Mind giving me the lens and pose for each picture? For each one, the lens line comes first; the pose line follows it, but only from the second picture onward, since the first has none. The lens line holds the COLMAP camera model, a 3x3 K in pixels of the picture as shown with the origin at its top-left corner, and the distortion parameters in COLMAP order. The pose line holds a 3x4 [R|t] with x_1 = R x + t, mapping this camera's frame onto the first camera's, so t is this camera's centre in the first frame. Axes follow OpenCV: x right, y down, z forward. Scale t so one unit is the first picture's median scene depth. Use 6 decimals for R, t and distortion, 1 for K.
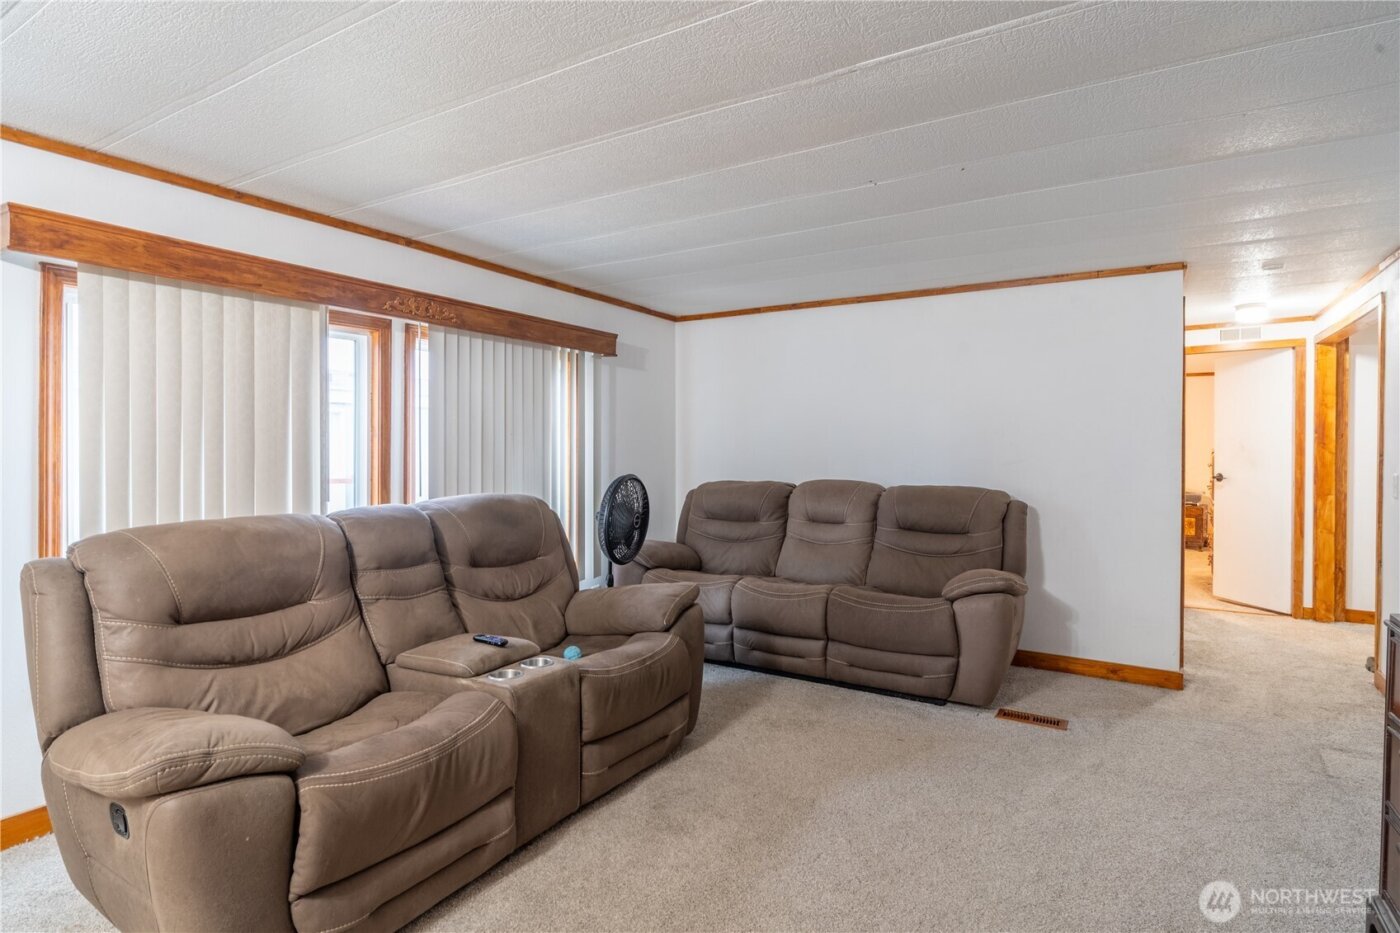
lens RADIAL K [[733.2, 0, 696.3], [0, 733.2, 454.5], [0, 0, 1]] dist [-0.000265, -0.000296]
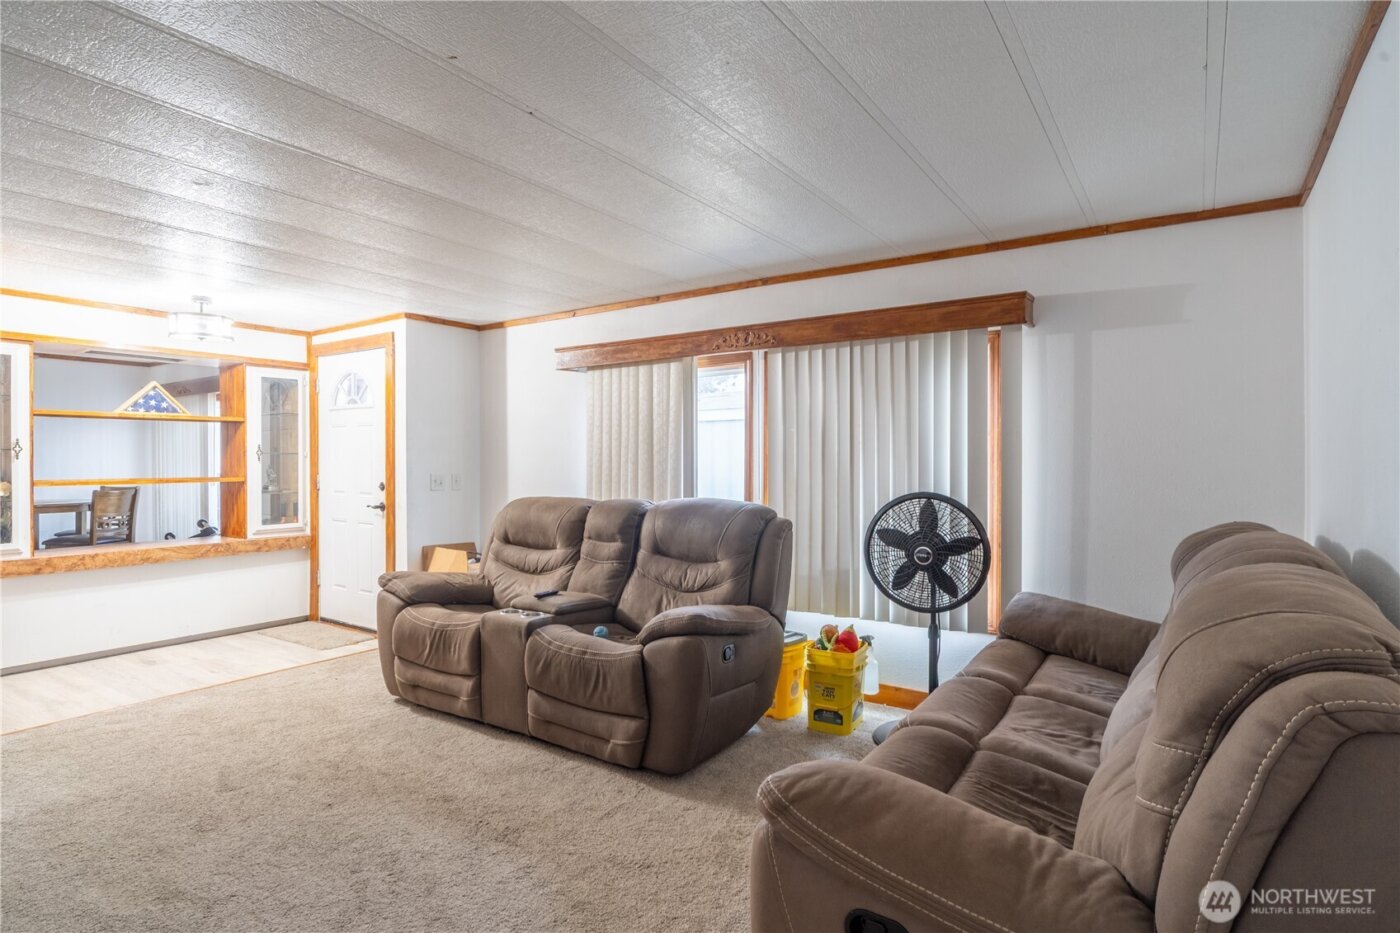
lens RADIAL K [[733.2, 0, 696.3], [0, 733.2, 454.5], [0, 0, 1]] dist [-0.000265, -0.000296]
pose [[-0.056876, -0.006038, -0.998363, 0.883206], [-0.004666, 0.999972, -0.005782, -0.005941], [0.998370, 0.004329, -0.056903, 1.075394]]
